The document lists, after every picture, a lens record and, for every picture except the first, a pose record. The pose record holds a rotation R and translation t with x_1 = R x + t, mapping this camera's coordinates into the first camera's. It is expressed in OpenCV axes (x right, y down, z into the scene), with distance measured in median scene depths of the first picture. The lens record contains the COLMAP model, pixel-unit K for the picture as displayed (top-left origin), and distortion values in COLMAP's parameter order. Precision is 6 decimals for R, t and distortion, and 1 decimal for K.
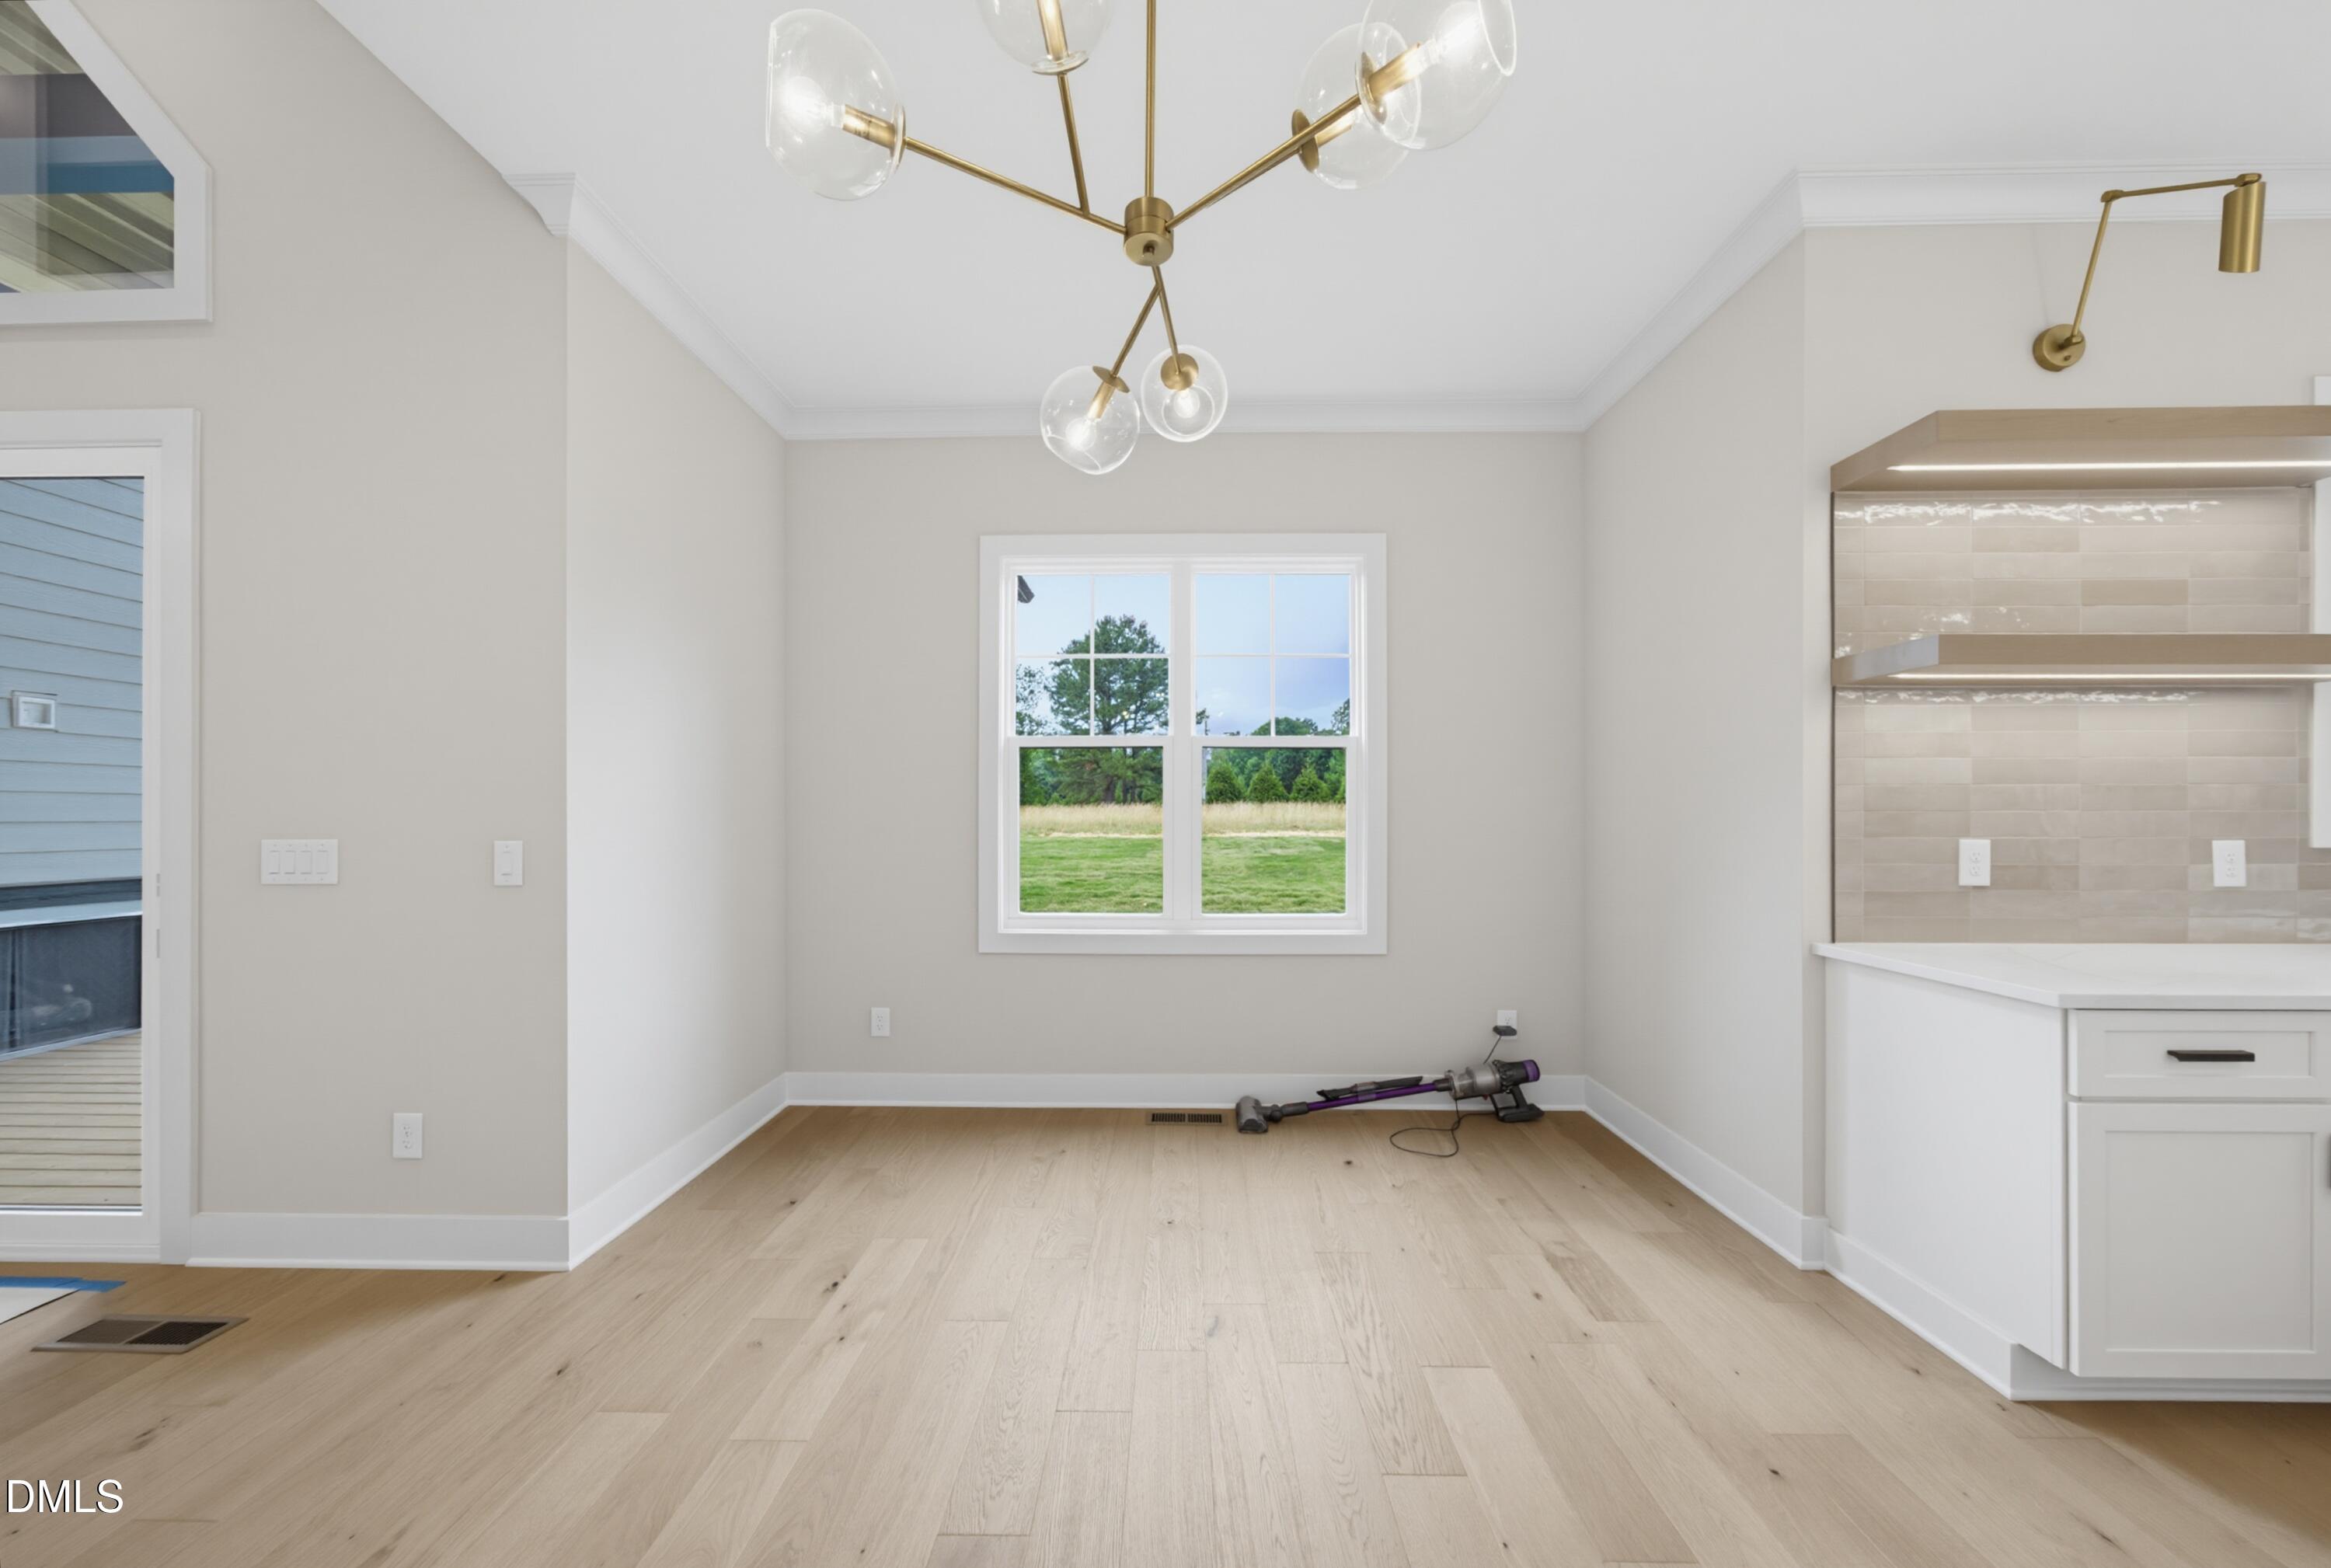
lens RADIAL K [[812.2, 0, 1159.0], [0, 812.2, 820.5], [0, 0, 1]] dist [0.000286, 0.007297]
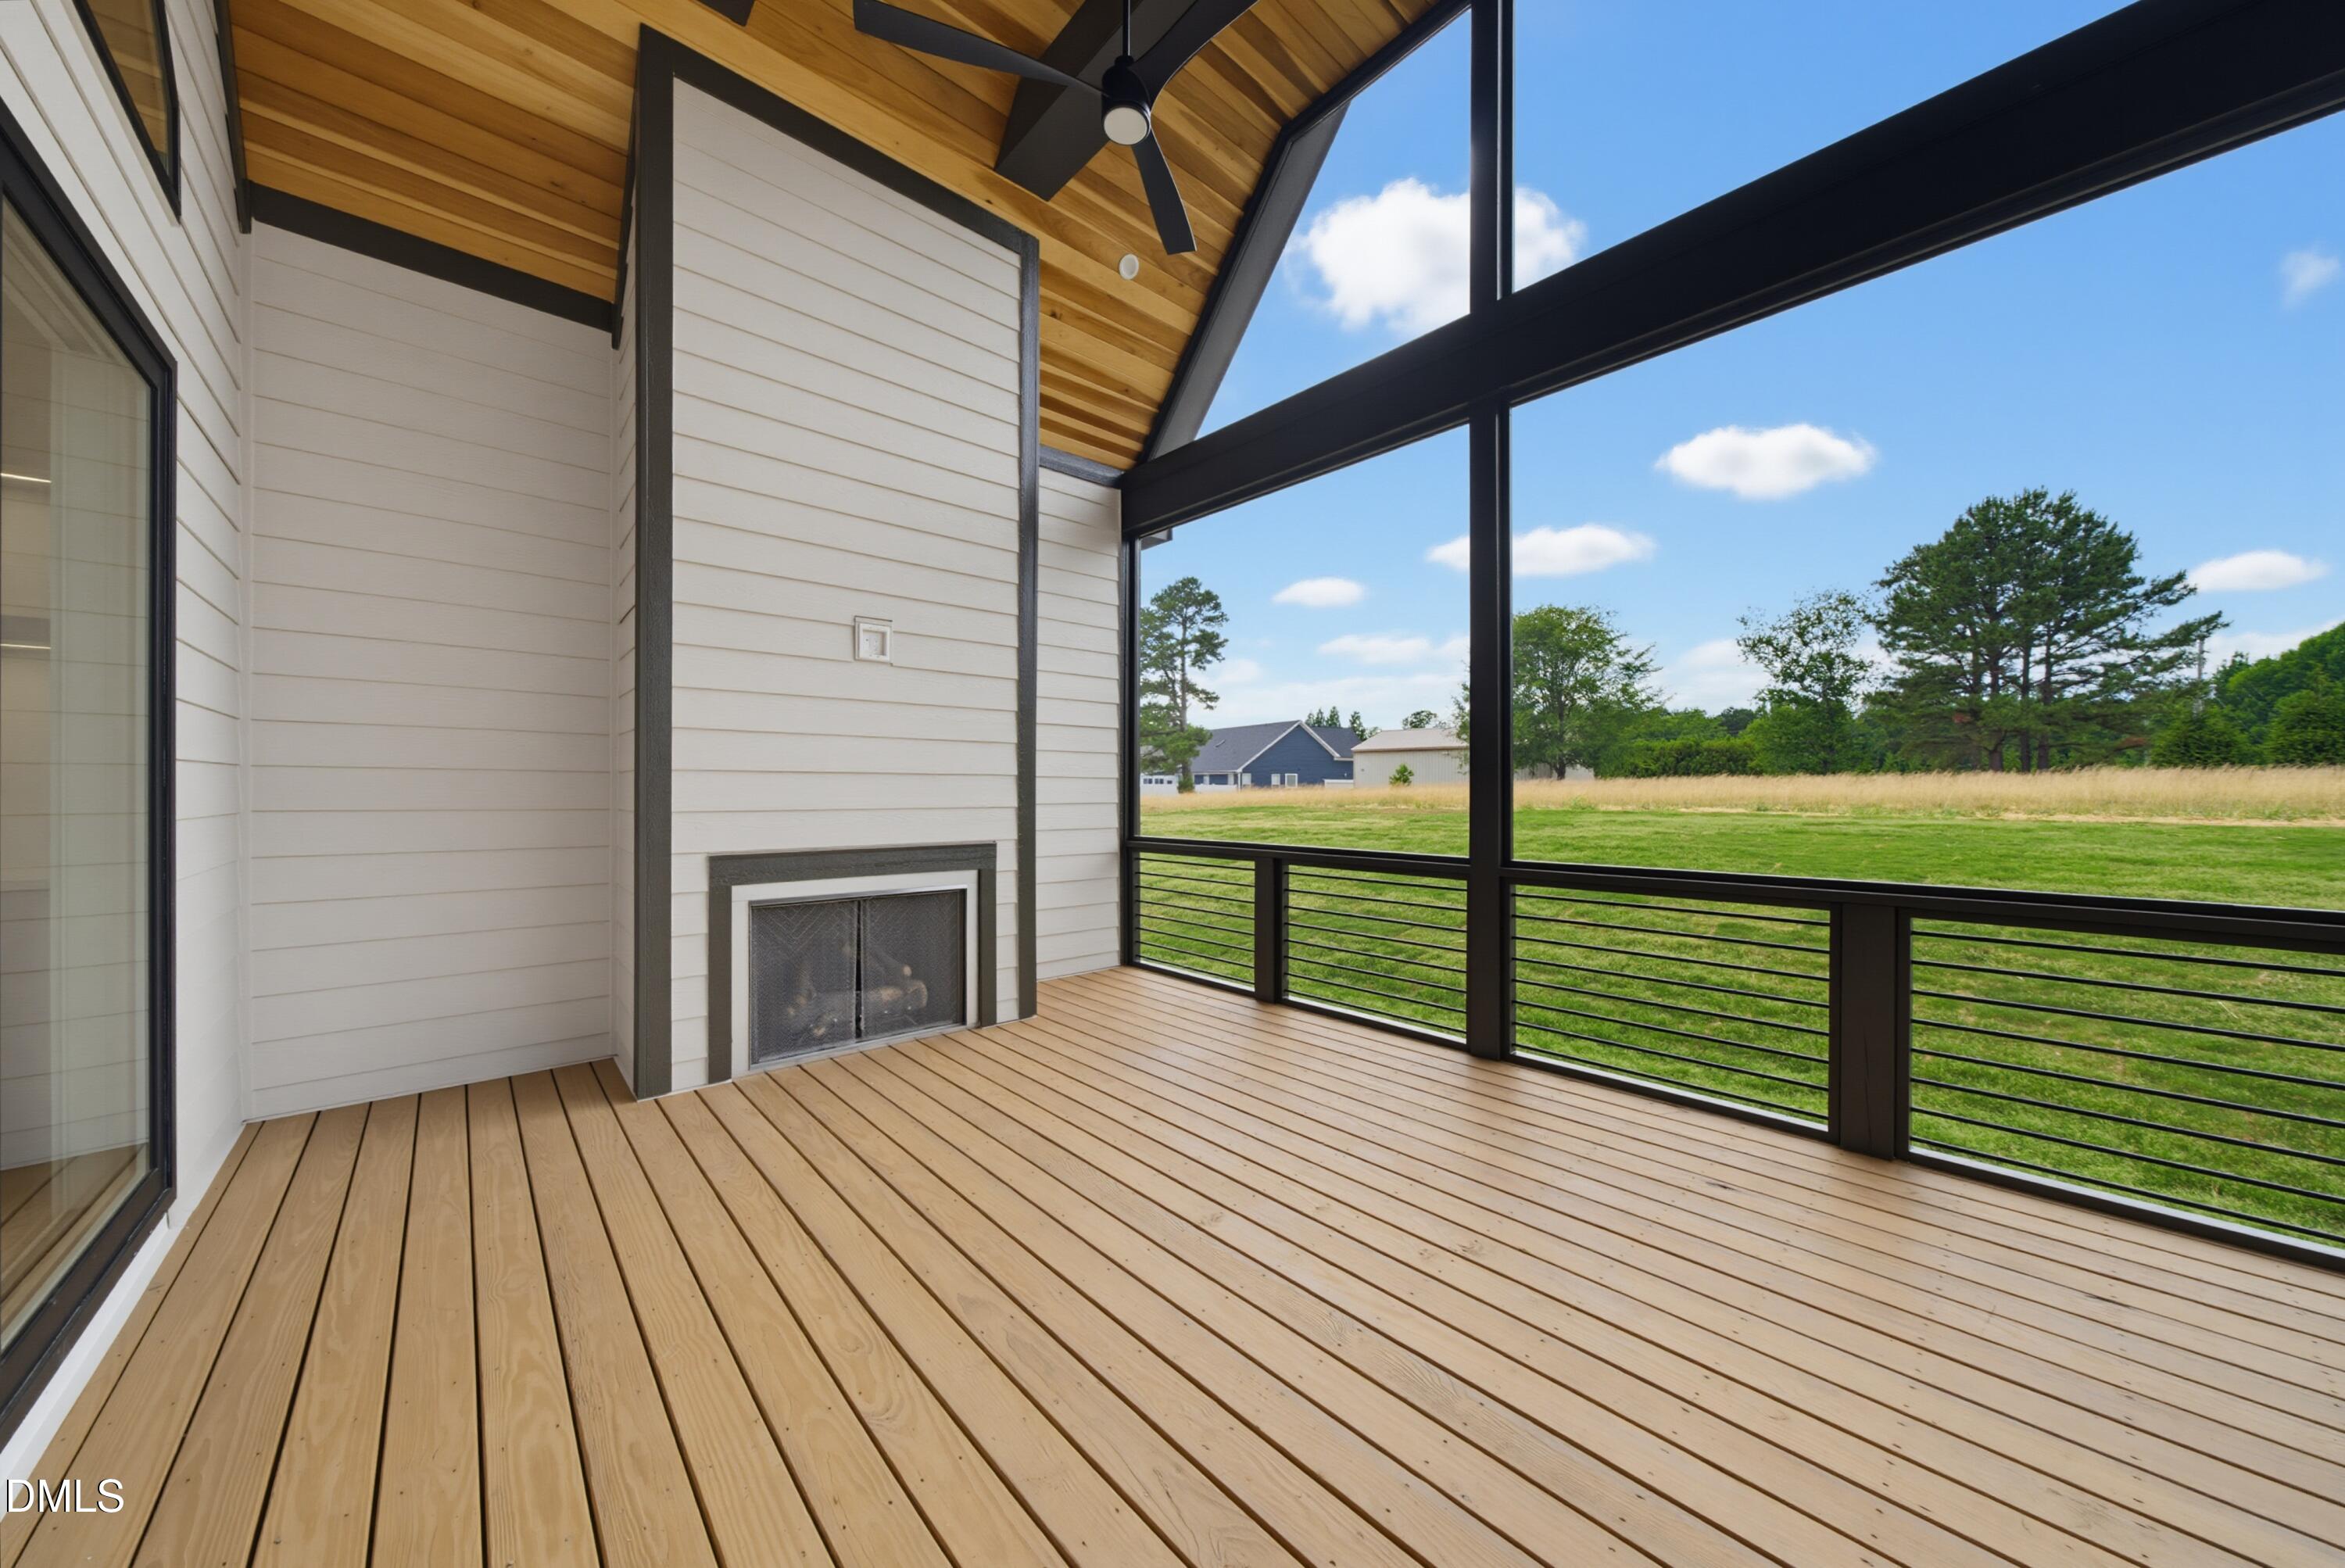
lens RADIAL K [[820.4, 0, 1189.3], [0, 820.4, 760.0], [0, 0, 1]] dist [0.000743, 0.000124]
pose [[0.690139, -0.020921, -0.723375, -0.049188], [-0.008715, 0.999269, -0.037215, 0.001562], [0.723625, 0.031988, 0.689452, 0.061160]]
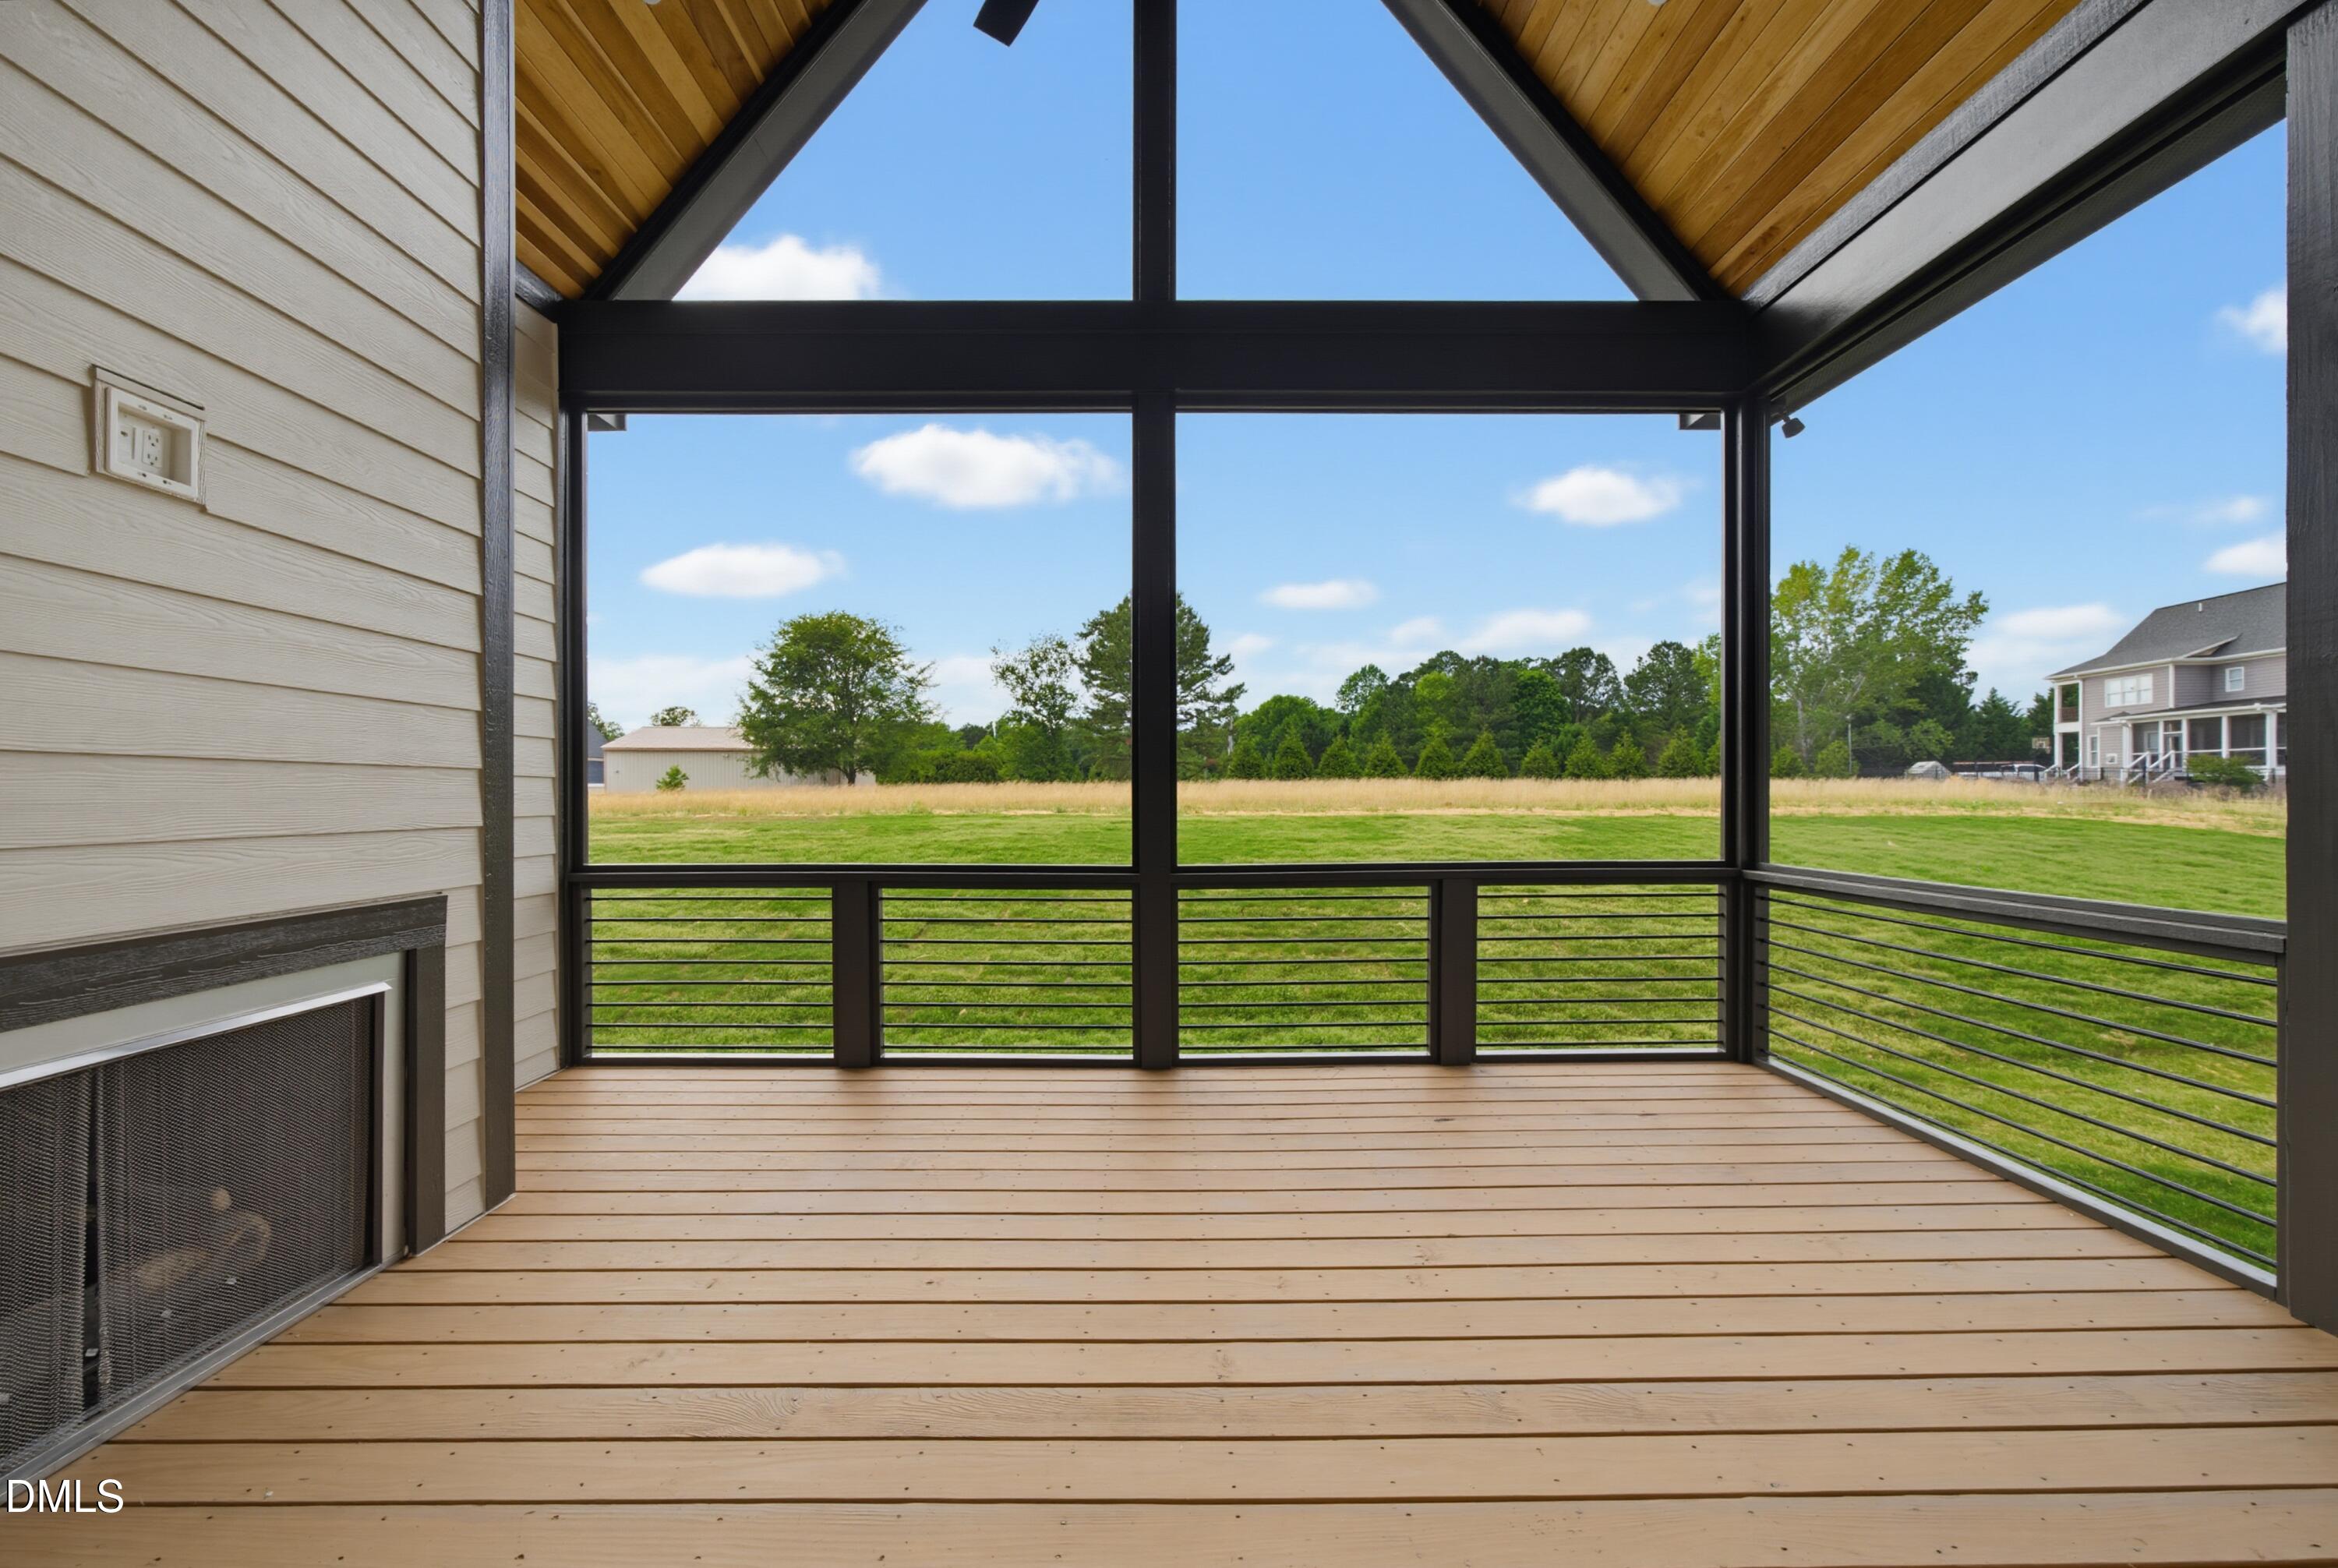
lens RADIAL K [[812.4, 0, 1168.5], [0, 812.4, 800.8], [0, 0, 1]] dist [-0.048314, 0.012022]
pose [[0.999784, 0.001255, 0.020727, -0.085328], [-0.001314, 0.999995, 0.002802, 0.001675], [-0.020723, -0.002829, 0.999781, 0.061218]]
